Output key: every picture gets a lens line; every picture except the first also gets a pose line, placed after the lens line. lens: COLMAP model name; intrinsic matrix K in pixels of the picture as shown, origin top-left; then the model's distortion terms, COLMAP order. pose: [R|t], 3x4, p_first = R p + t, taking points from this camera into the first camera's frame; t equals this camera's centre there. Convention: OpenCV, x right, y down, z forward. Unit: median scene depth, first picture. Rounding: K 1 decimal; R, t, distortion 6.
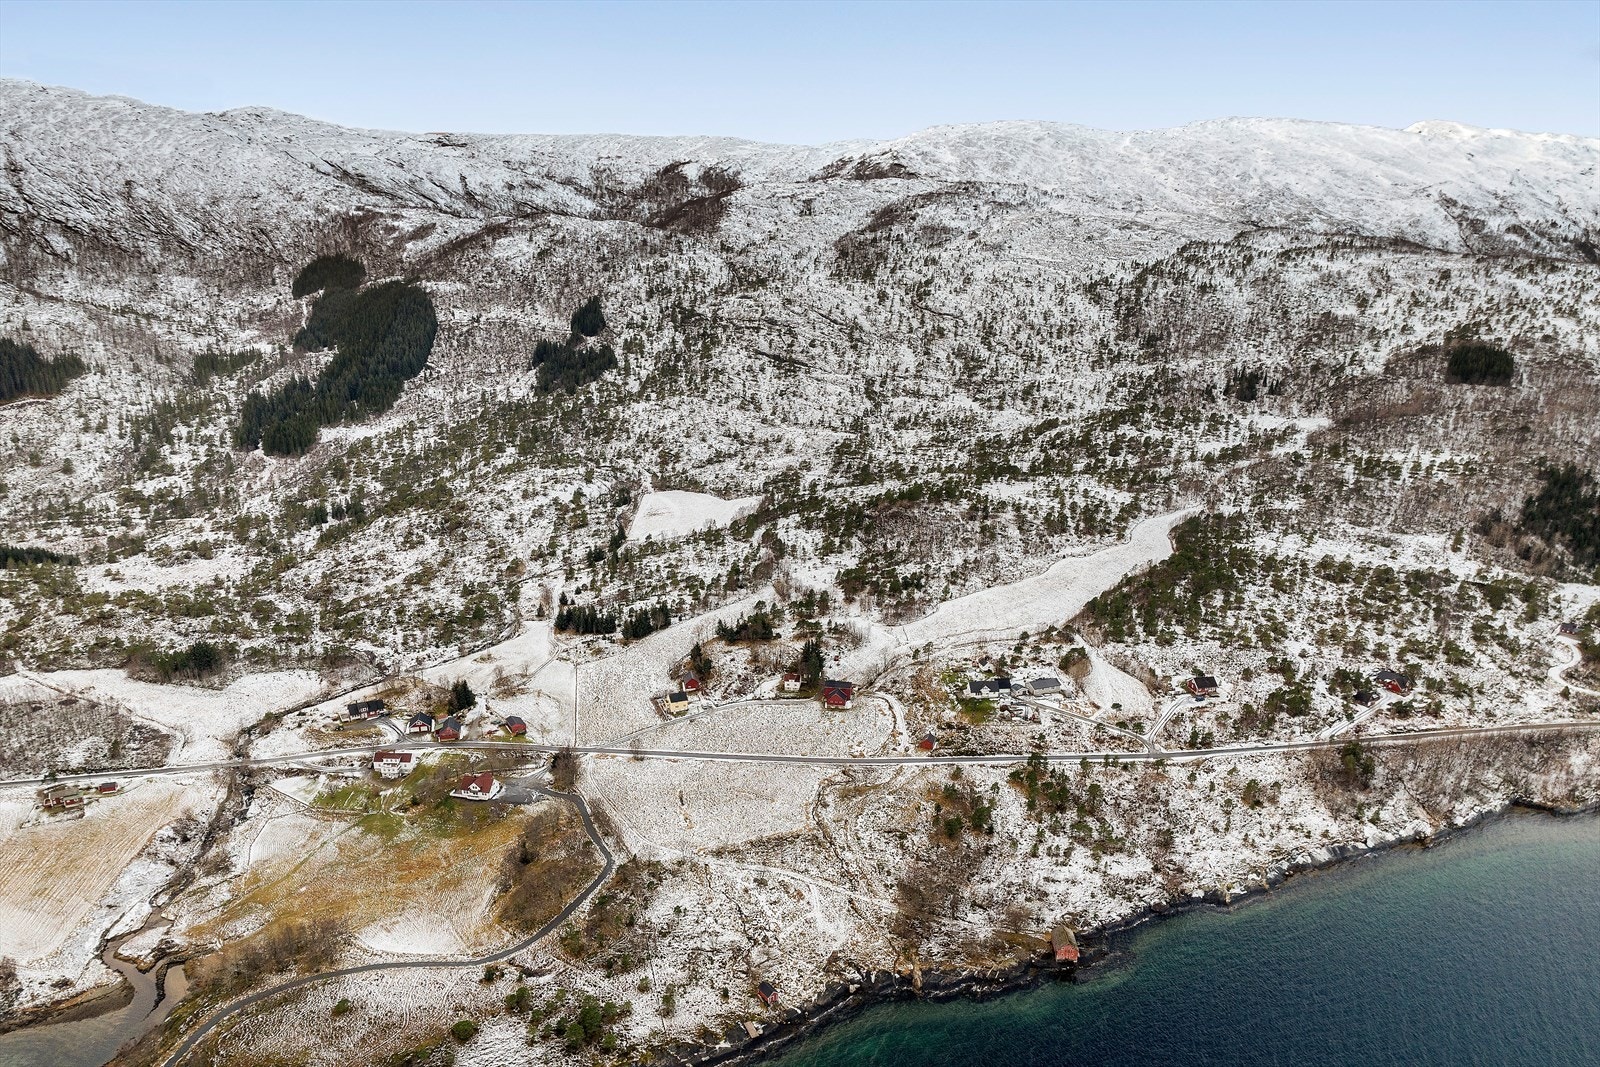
lens RADIAL K [[1134.8, 0, 808.5], [0, 1134.8, 634.9], [0, 0, 1]] dist [-0.048287, 0.014999]
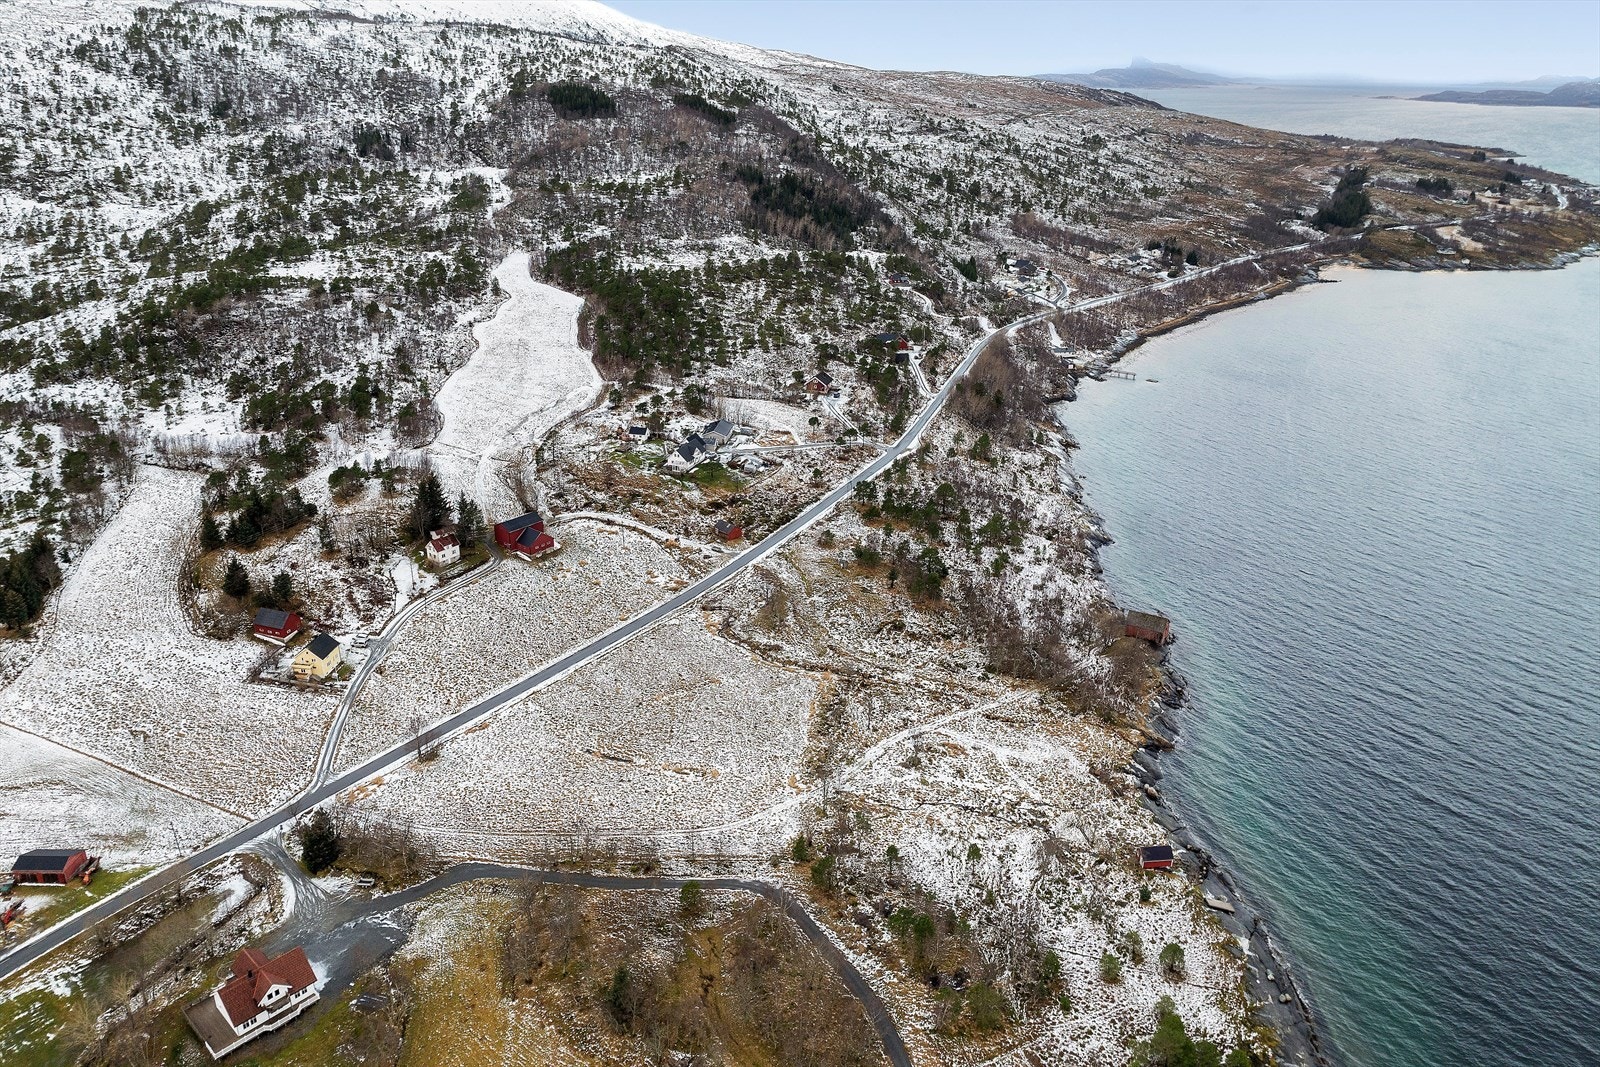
lens RADIAL K [[1136.4, 0, 803.5], [0, 1136.4, 494.1], [0, 0, 1]] dist [-0.047105, 0.014470]
pose [[0.504650, -0.316755, 0.803116, -0.259233], [0.313398, 0.934015, 0.171455, -0.018956], [-0.804431, 0.165170, 0.570621, 0.344286]]
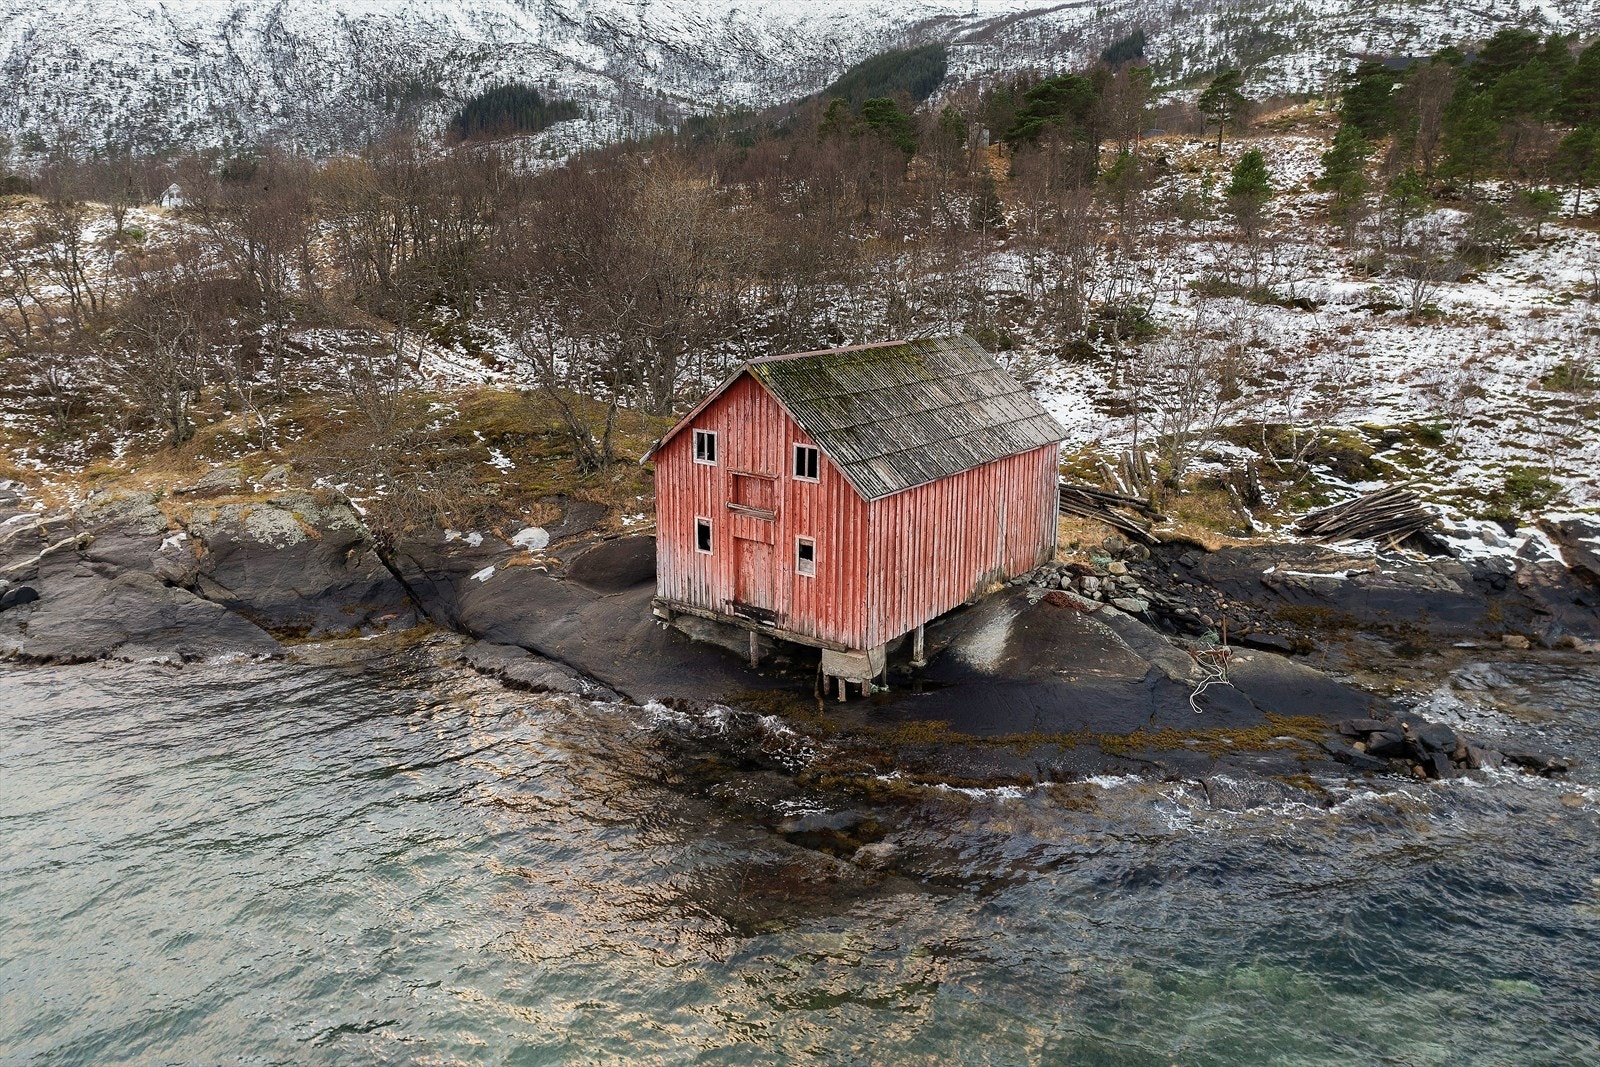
lens RADIAL K [[1136.4, 0, 806.6], [0, 1136.4, 475.4], [0, 0, 1]] dist [-0.047105, 0.014470]
pose [[0.808556, 0.112551, -0.577554, 0.131085], [-0.200331, 0.975554, -0.090345, 0.135578], [0.553267, 0.188751, 0.811338, 0.446966]]
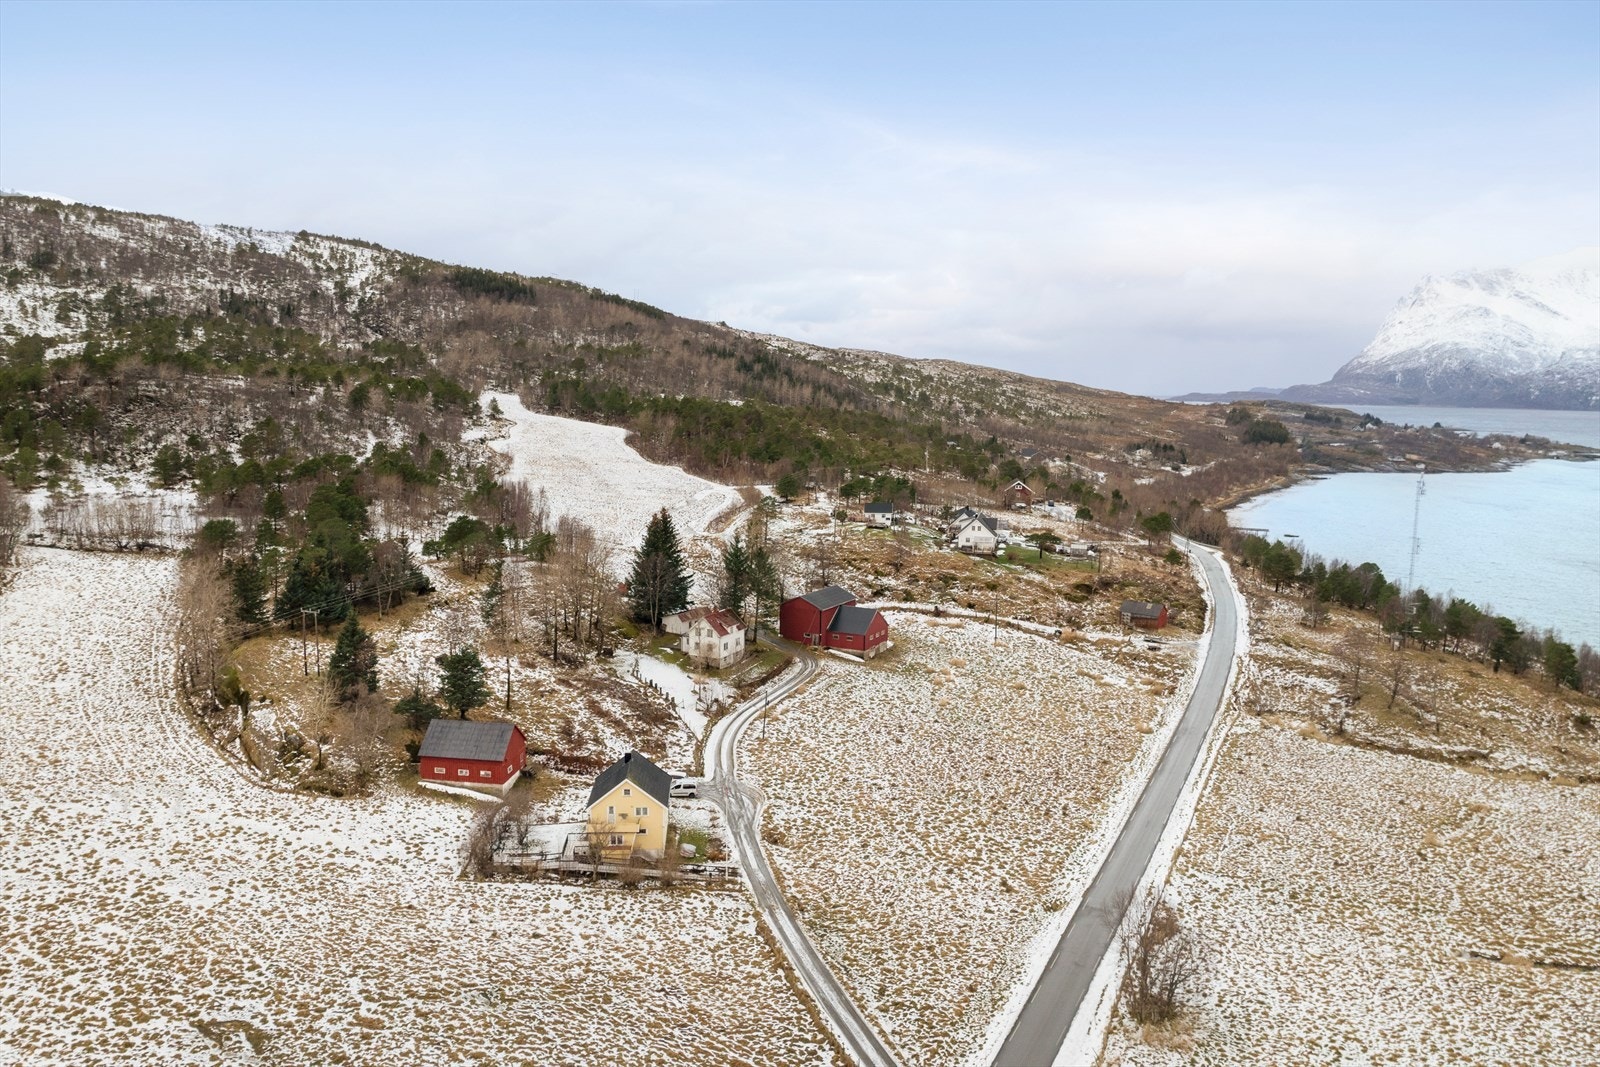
lens RADIAL K [[1136.4, 0, 797.1], [0, 1136.4, 532.1], [0, 0, 1]] dist [-0.047105, 0.014470]
pose [[0.328381, -0.124334, 0.936326, -0.194480], [0.326918, 0.944991, 0.010831, 0.012280], [-0.886166, 0.302546, 0.350964, 0.586671]]
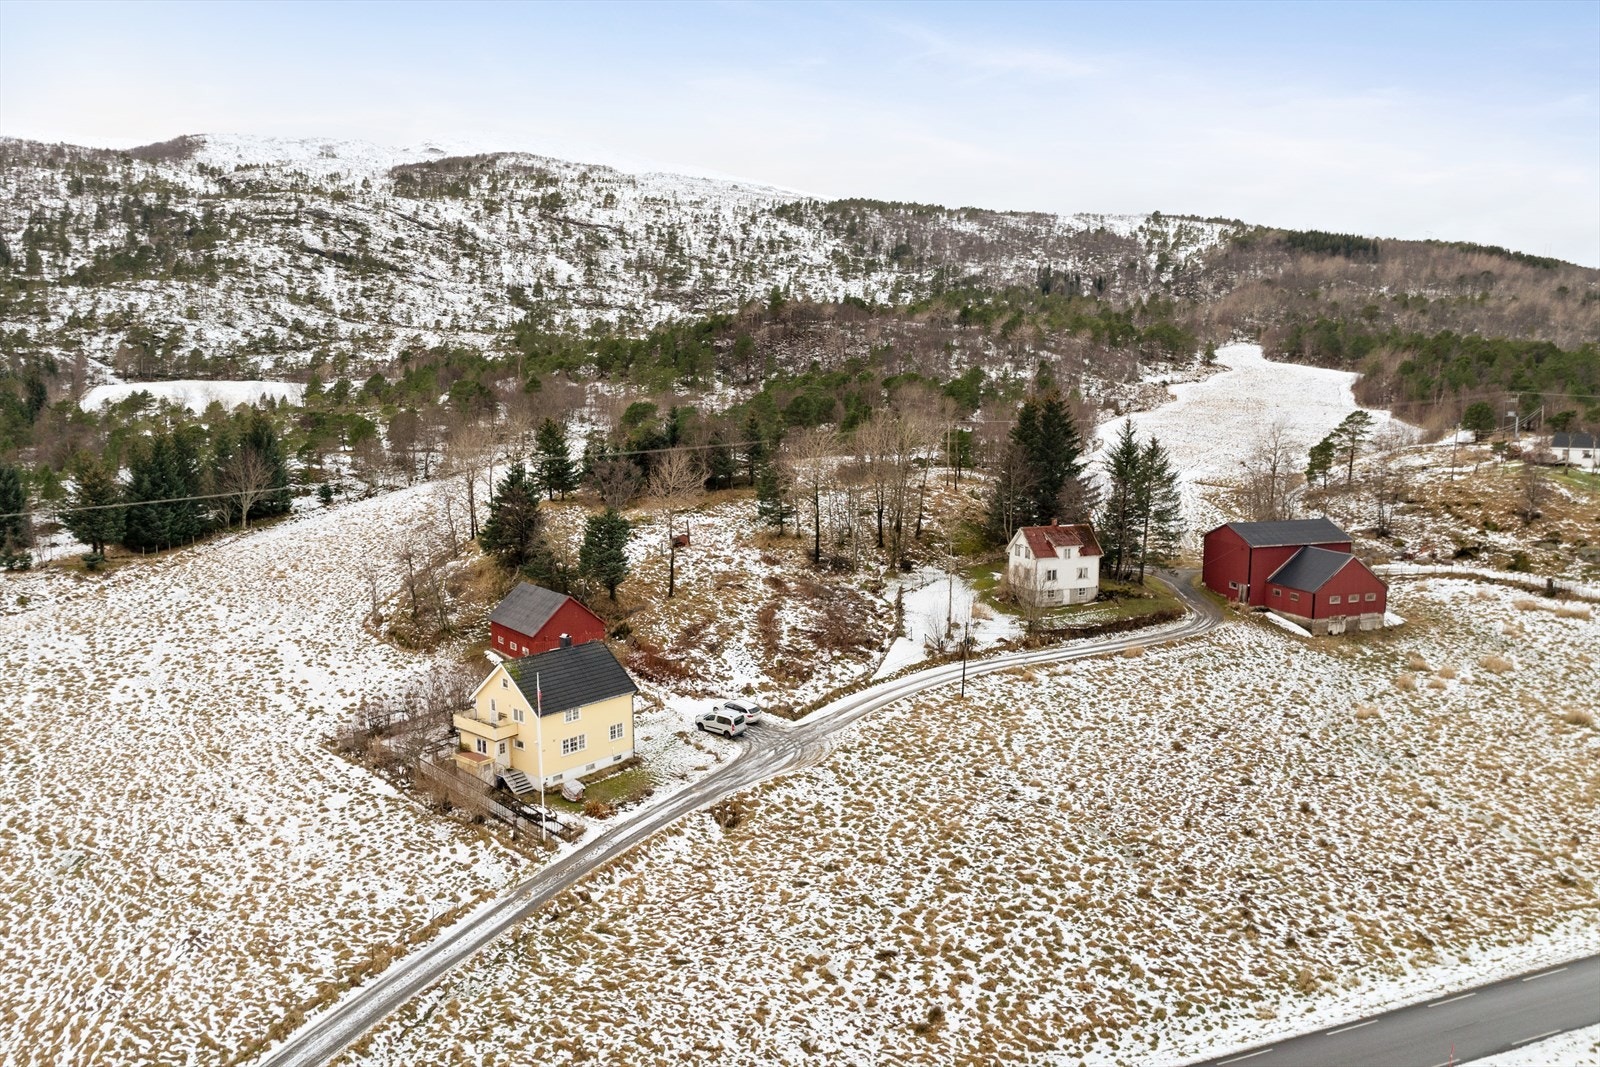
lens RADIAL K [[1136.4, 0, 792.8], [0, 1136.4, 524.5], [0, 0, 1]] dist [-0.047105, 0.014470]
pose [[0.898093, -0.066368, 0.434768, -0.099343], [0.168795, 0.964857, -0.201391, 0.045963], [-0.406124, 0.254255, 0.877735, 0.565627]]
